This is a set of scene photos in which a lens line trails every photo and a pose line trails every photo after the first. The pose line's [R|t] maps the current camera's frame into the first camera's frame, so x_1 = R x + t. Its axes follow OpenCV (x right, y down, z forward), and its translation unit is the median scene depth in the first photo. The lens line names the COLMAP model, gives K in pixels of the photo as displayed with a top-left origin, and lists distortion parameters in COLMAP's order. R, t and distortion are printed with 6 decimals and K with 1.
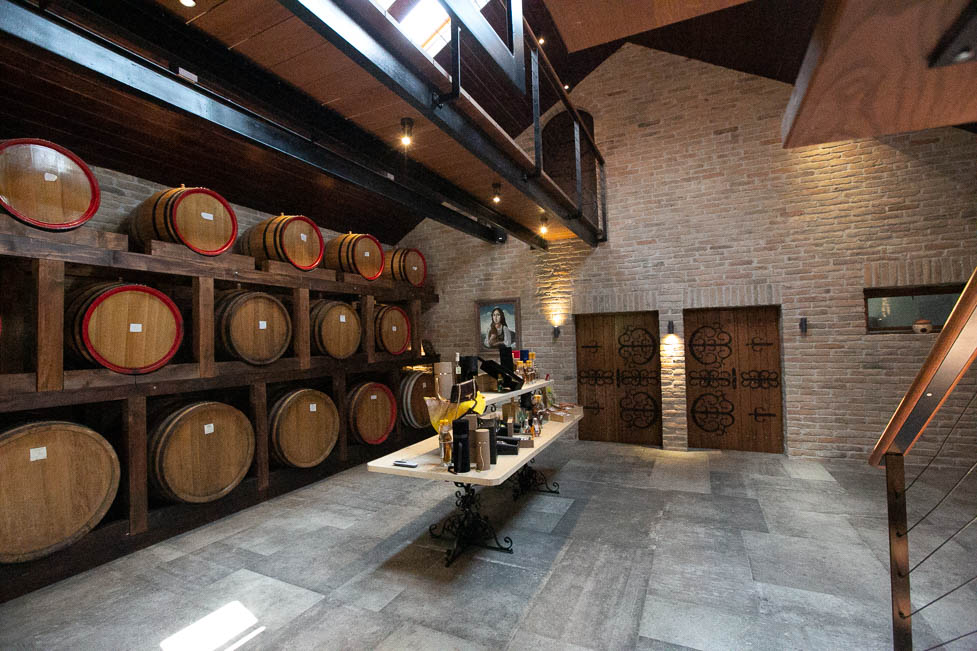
lens RADIAL K [[442.9, 0, 483.7], [0, 442.9, 321.1], [0, 0, 1]] dist [-0.053247, 0.019660]
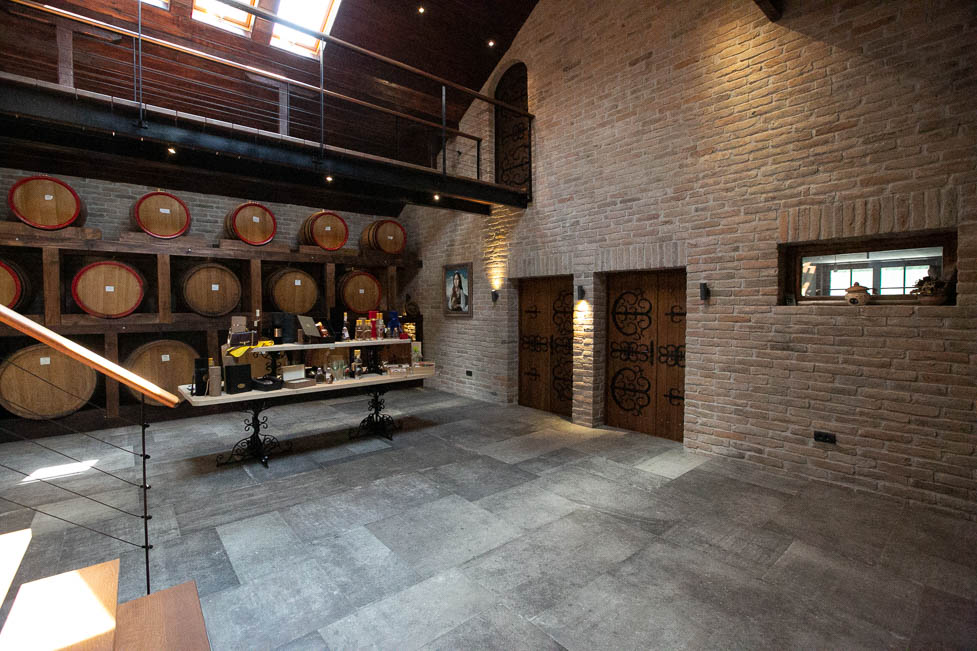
lens RADIAL K [[445.2, 0, 481.0], [0, 445.2, 319.1], [0, 0, 1]] dist [-0.055462, 0.022530]
pose [[0.912209, 0.035659, -0.408170, 0.644325], [-0.004551, 0.997026, 0.076932, -0.001080], [0.409700, -0.068321, 0.909658, 0.072069]]
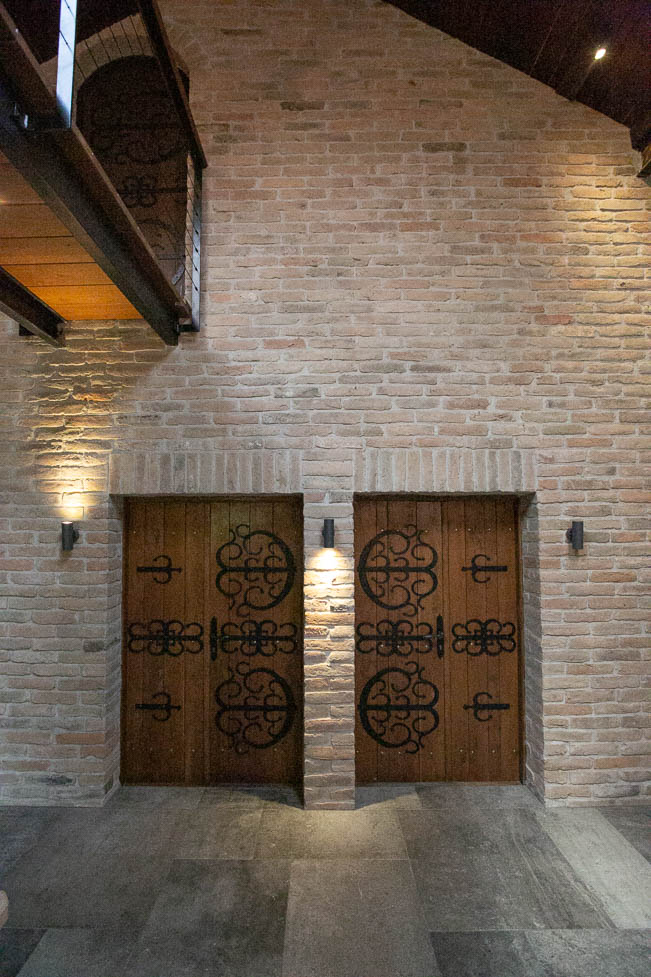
lens RADIAL K [[442.9, 0, 319.1], [0, 442.9, 498.9], [0, 0, 1]] dist [-0.053247, 0.019660]
pose [[0.901464, 0.049748, 0.429985, 0.231665], [-0.035093, 0.998503, -0.041950, -0.001122], [-0.431429, 0.022727, 0.901861, 0.622147]]
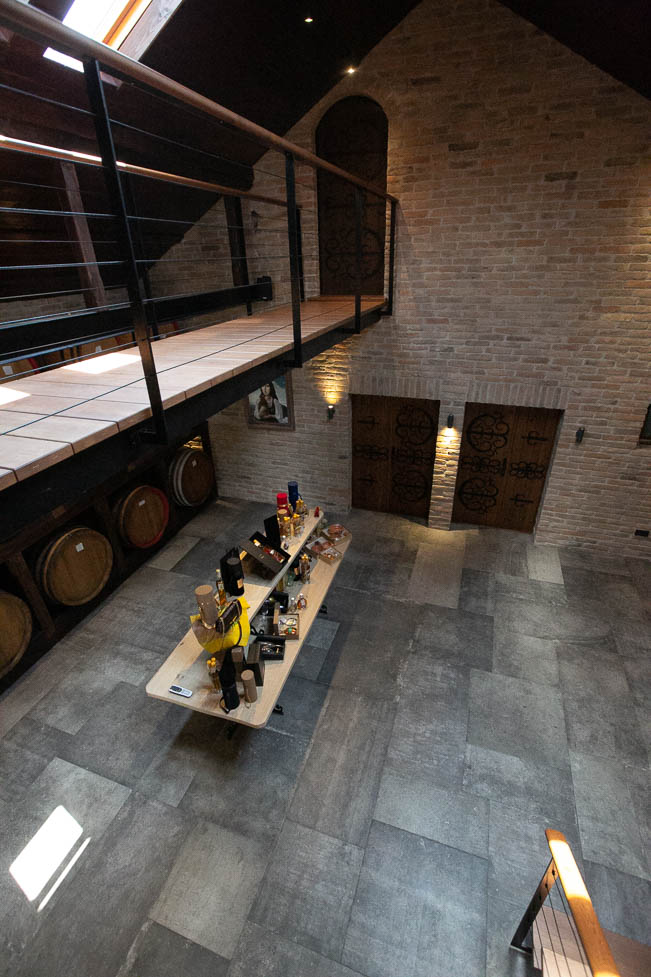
lens RADIAL K [[445.2, 0, 321.2], [0, 445.2, 494.8], [0, 0, 1]] dist [-0.055462, 0.022530]
pose [[0.993361, -0.058584, 0.099008, 0.048692], [-0.000195, 0.859767, 0.510686, -0.350500], [-0.115042, -0.507315, 0.854047, 0.143740]]
